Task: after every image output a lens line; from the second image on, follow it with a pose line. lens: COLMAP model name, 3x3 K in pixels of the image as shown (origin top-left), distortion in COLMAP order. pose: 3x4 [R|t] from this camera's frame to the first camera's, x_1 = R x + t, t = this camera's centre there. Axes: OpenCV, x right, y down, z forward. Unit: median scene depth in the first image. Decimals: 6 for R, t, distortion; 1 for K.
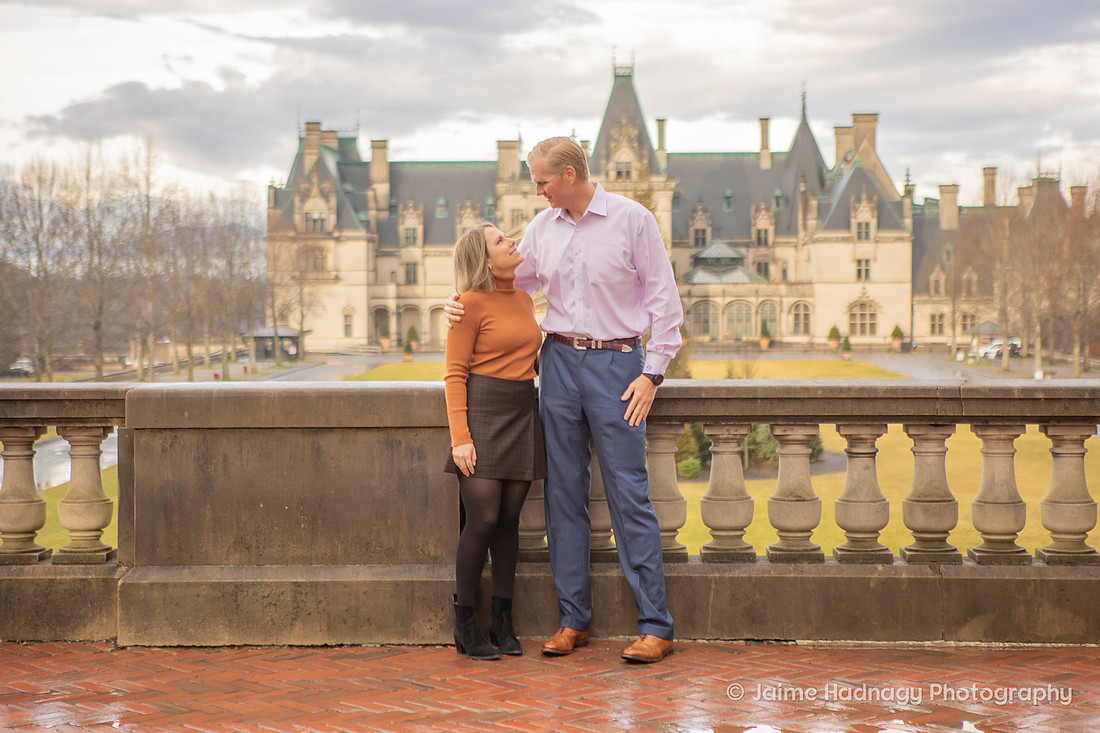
lens RADIAL K [[2124.7, 0, 550.0], [0, 2124.7, 366.5], [0, 0, 1]] dist [0.014464, 0.015218]
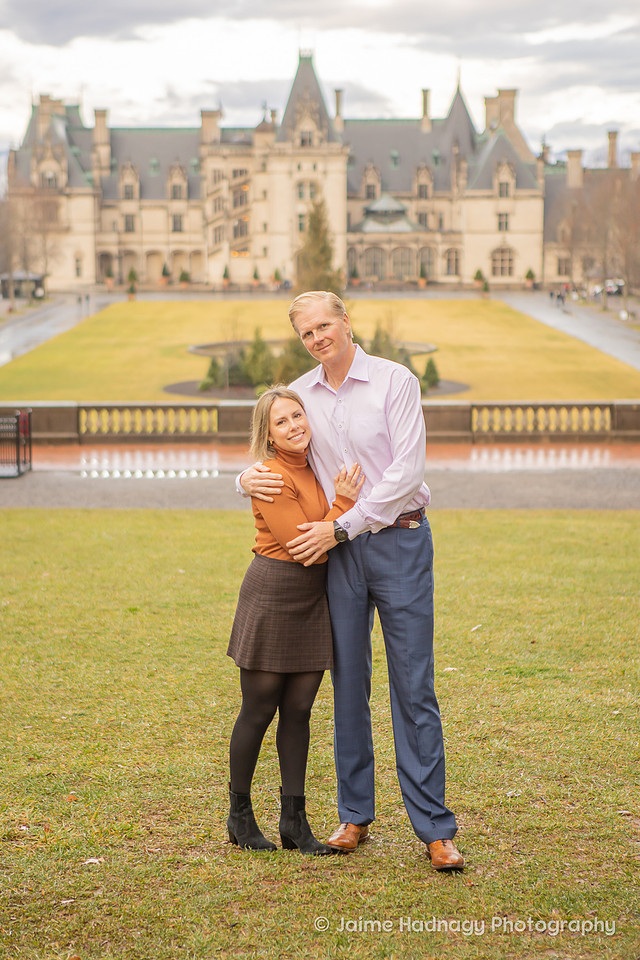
lens RADIAL K [[2432.4, 0, 320.0], [0, 2432.4, 480.0], [0, 0, 1]] dist [0.033661, 0.156899]
pose [[0.999155, -0.005614, 0.040725, -0.015044], [0.001840, 0.995745, 0.092132, -0.026433], [-0.041069, -0.091979, 0.994914, -0.388489]]
